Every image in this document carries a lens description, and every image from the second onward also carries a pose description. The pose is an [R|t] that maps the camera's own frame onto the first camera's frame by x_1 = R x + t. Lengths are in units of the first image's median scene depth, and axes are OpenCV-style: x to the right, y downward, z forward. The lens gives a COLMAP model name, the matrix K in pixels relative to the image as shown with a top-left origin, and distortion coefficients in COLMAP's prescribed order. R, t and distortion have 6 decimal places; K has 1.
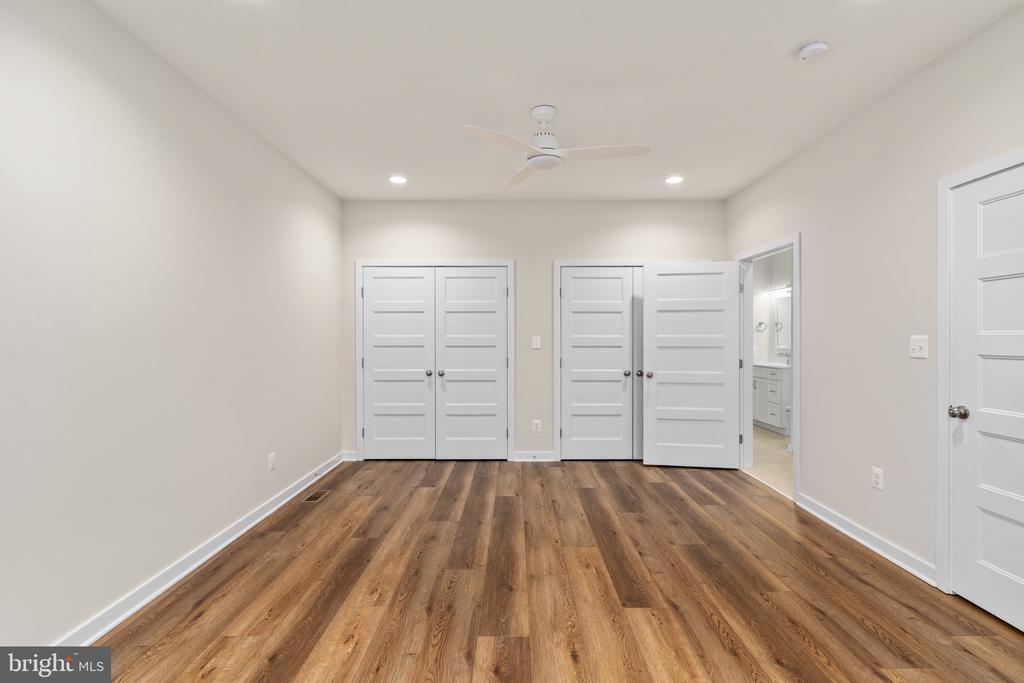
lens RADIAL K [[465.9, 0, 513.1], [0, 465.9, 341.1], [0, 0, 1]] dist [-0.003531, 0.000581]
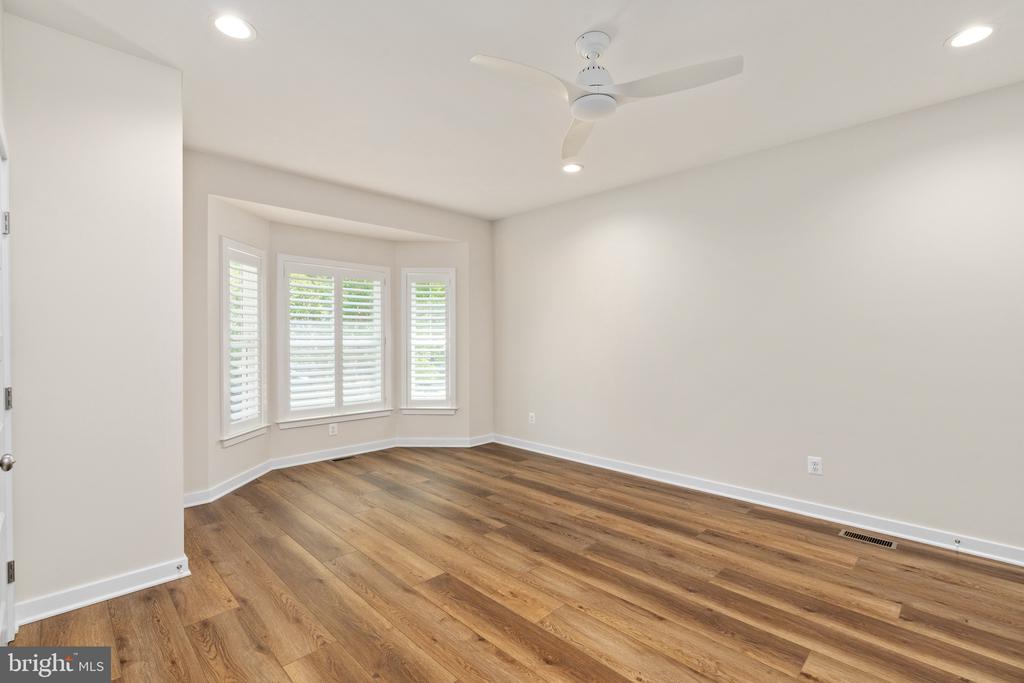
lens RADIAL K [[467.1, 0, 517.7], [0, 467.1, 334.1], [0, 0, 1]] dist [-0.002765, 0.000529]
pose [[-0.699243, -0.003246, -0.714877, 0.861051], [-0.003270, 0.999994, -0.001343, -0.011452], [0.714877, 0.001398, -0.699249, 1.772721]]
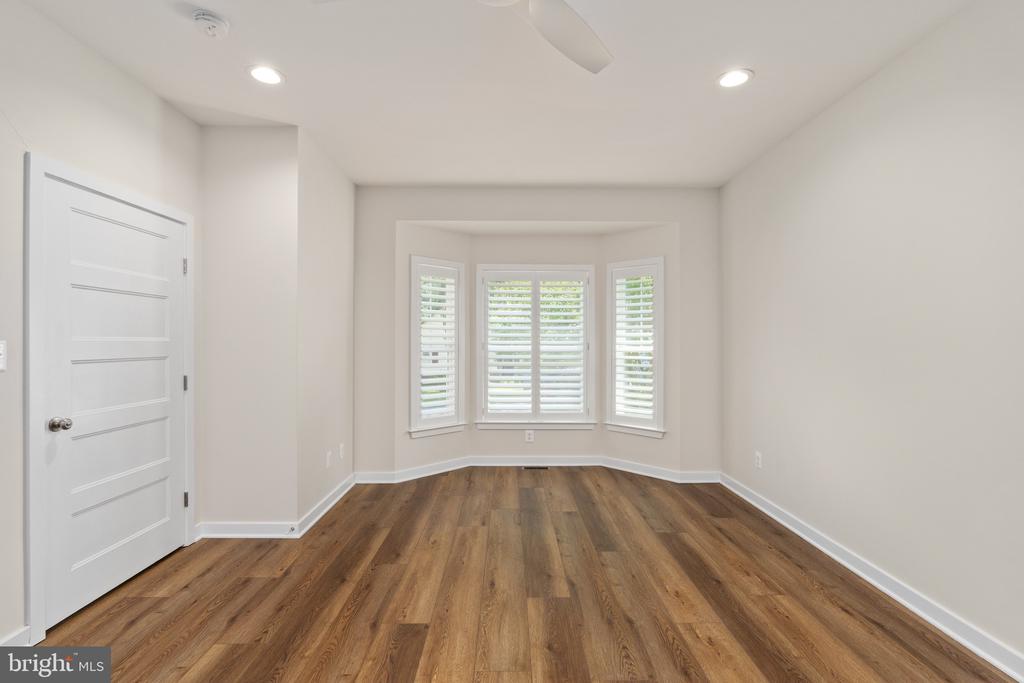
lens RADIAL K [[477.5, 0, 514.7], [0, 477.5, 343.8], [0, 0, 1]] dist [-0.004723, 0.000285]
pose [[-0.999876, 0.000346, -0.015720, 0.069790], [0.000190, 0.999951, 0.009922, -0.013270], [0.015722, 0.009917, -0.999827, 1.819806]]
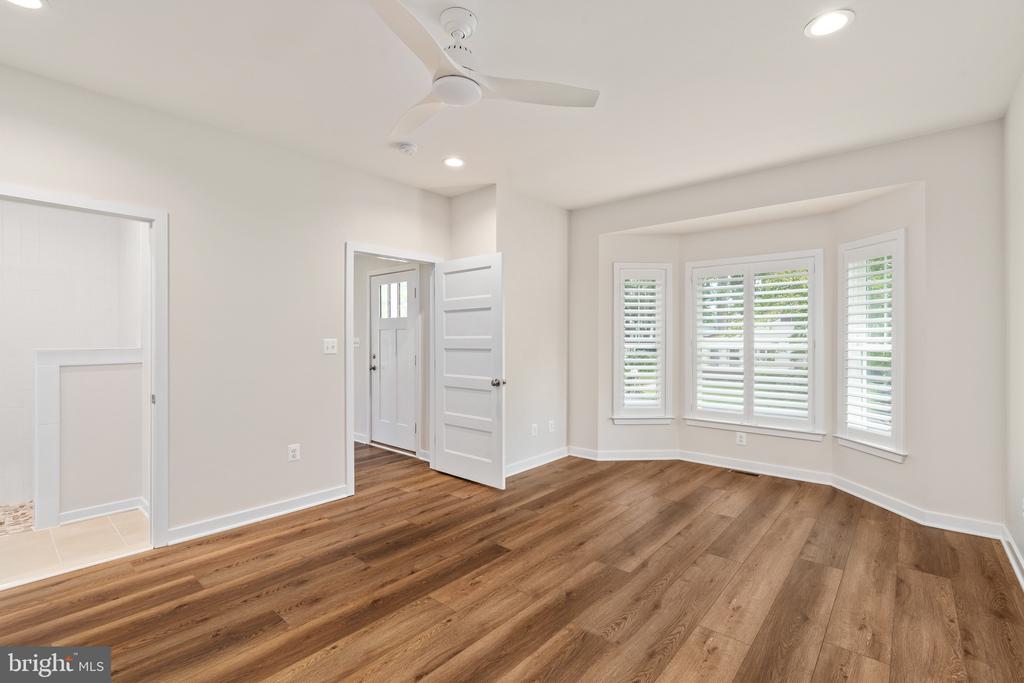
lens RADIAL K [[465.9, 0, 513.1], [0, 465.9, 341.1], [0, 0, 1]] dist [-0.003531, 0.000581]
pose [[-0.755548, -0.001010, 0.655092, -0.558034], [0.005837, 0.999949, 0.008275, -0.013474], [-0.655067, 0.010076, -0.755503, 1.803109]]
